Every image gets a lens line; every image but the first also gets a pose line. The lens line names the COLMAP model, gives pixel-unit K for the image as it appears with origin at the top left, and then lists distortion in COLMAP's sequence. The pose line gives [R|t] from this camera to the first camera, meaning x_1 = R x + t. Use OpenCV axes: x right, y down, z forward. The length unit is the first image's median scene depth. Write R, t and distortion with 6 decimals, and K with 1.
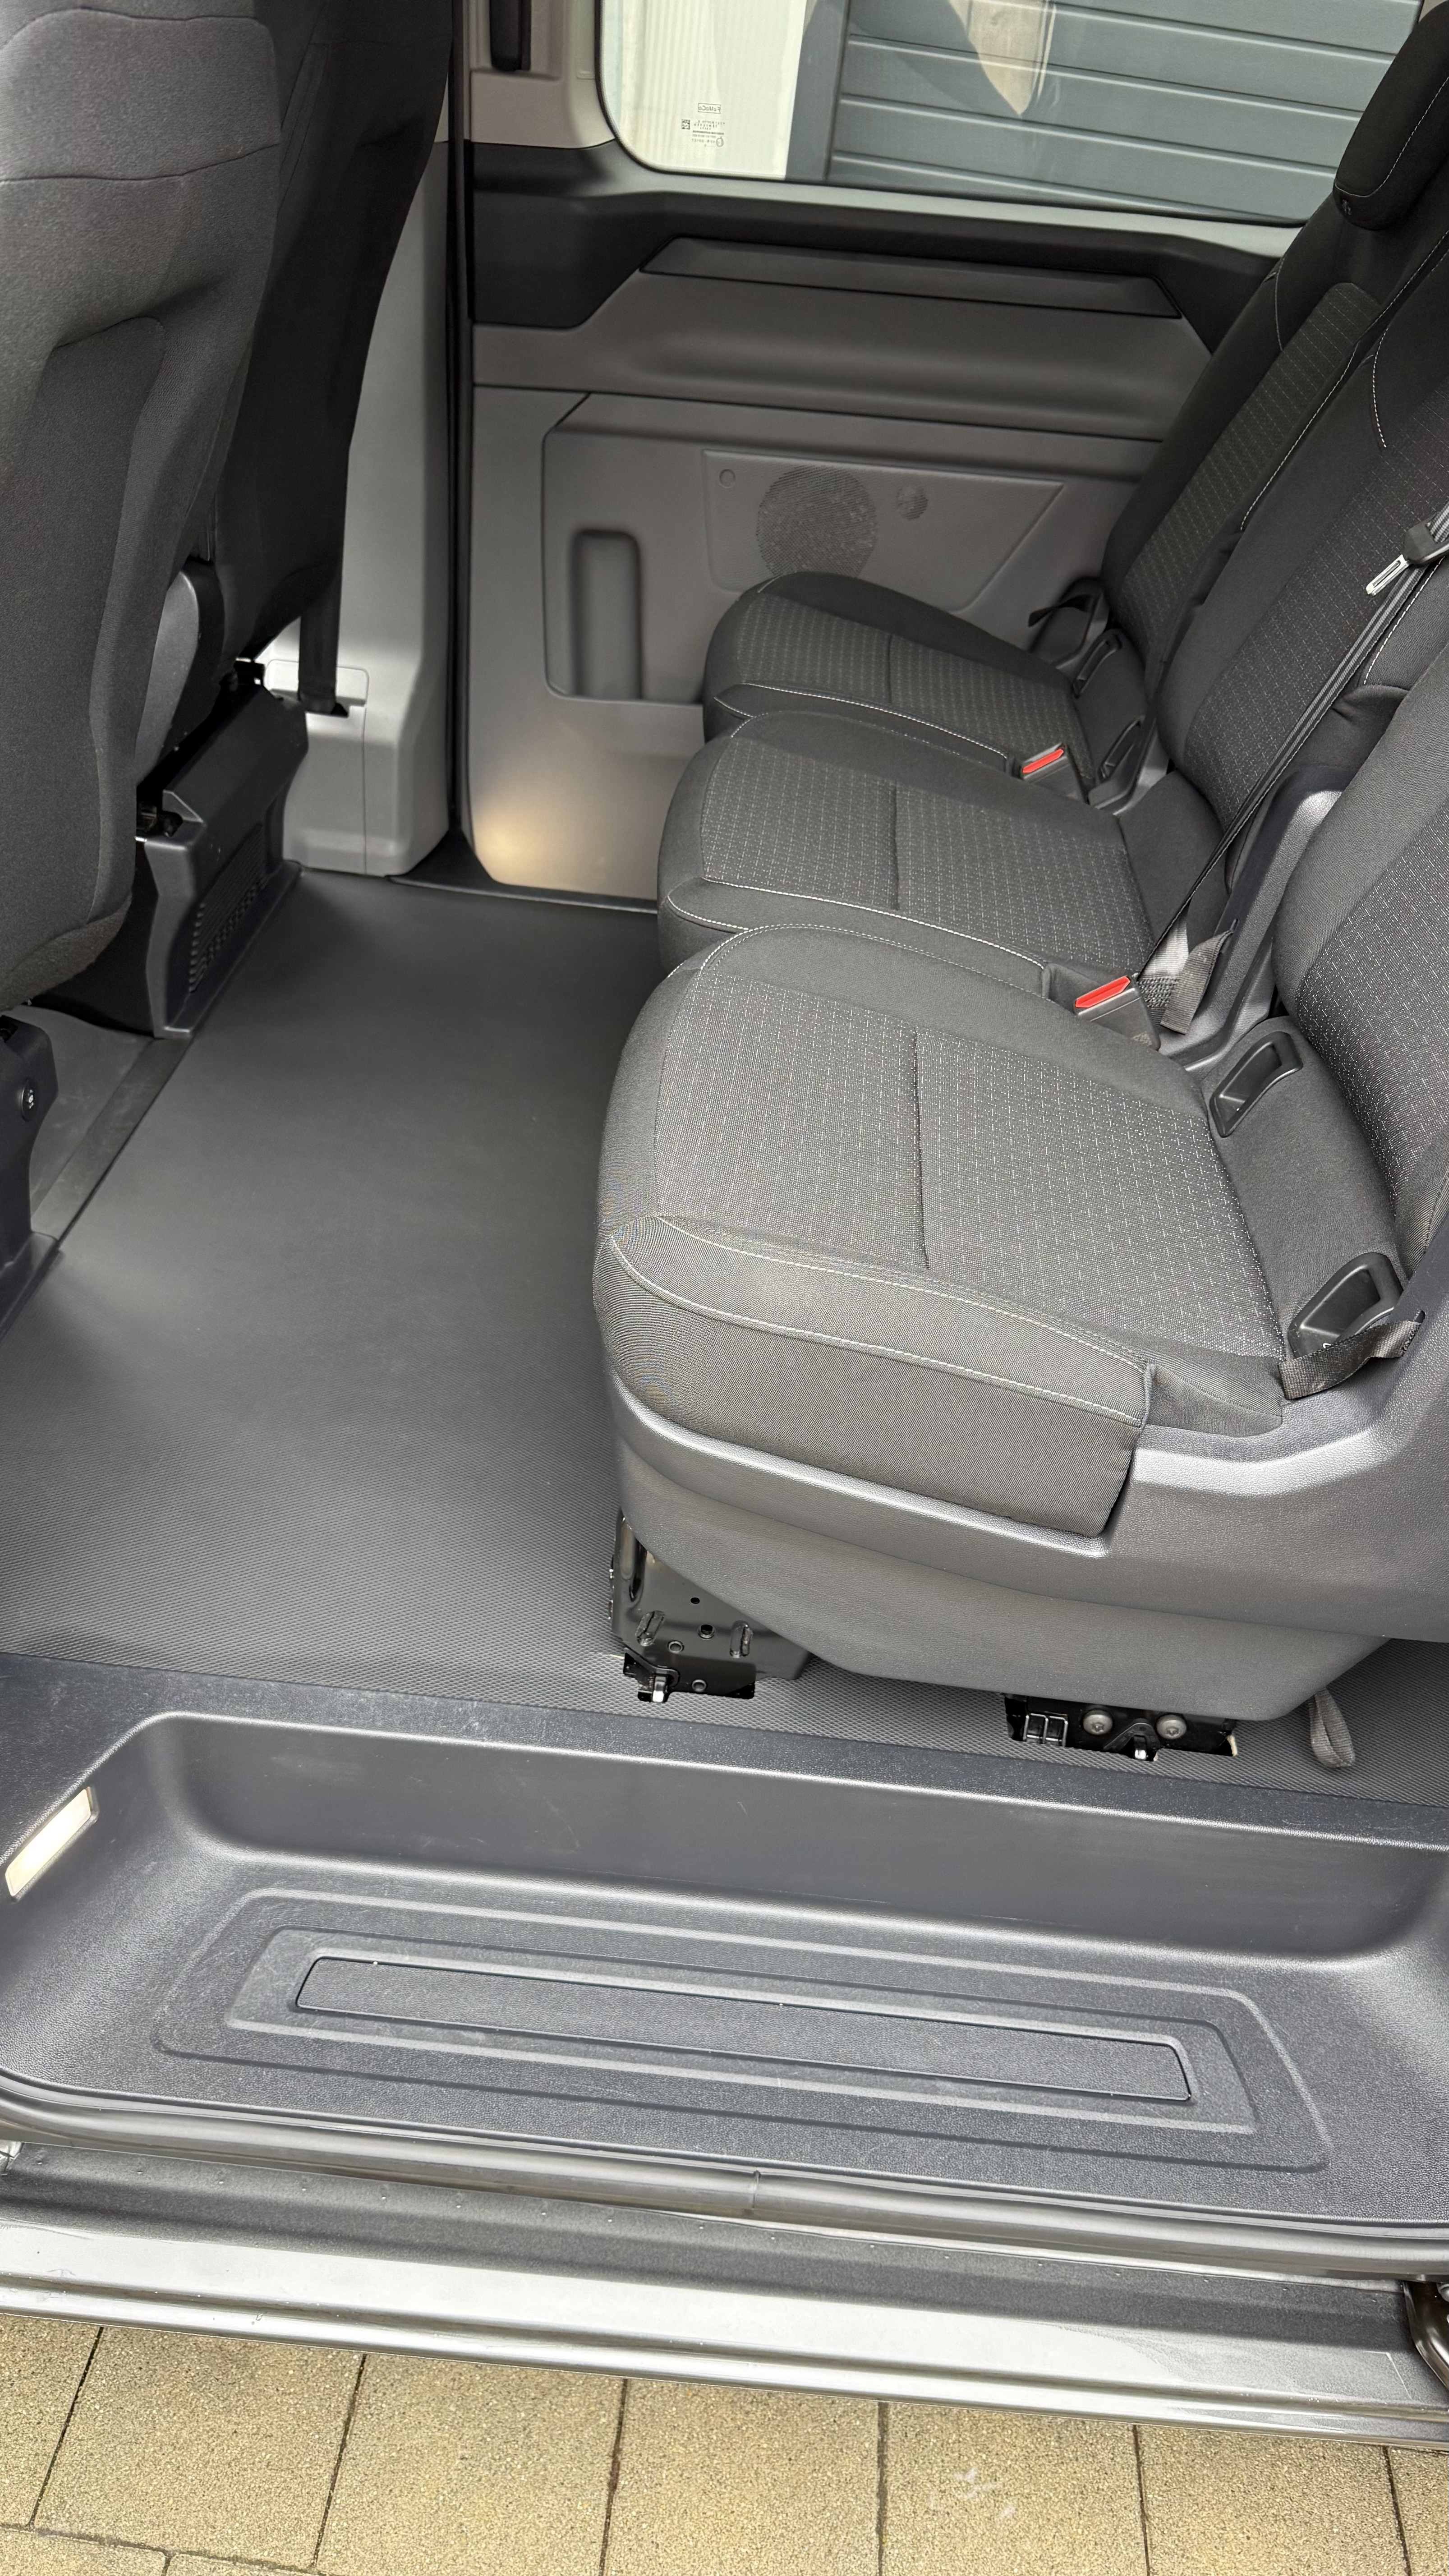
lens RADIAL K [[1810.5, 0, 726.7], [0, 1810.5, 1283.1], [0, 0, 1]] dist [0.117093, -0.136894]
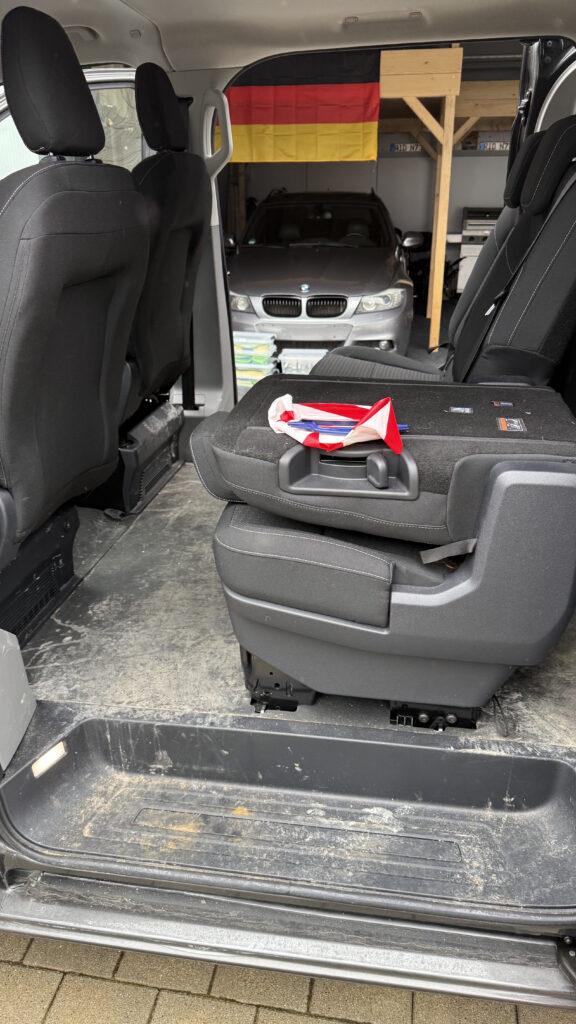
lens RADIAL K [[719.7, 0, 288.9], [0, 719.7, 510.1], [0, 0, 1]] dist [0.117093, -0.136894]
pose [[0.982295, -0.074895, -0.171719, 0.215680], [0.040620, 0.979953, -0.195045, 0.143132], [0.182884, 0.184617, 0.965645, -0.120061]]
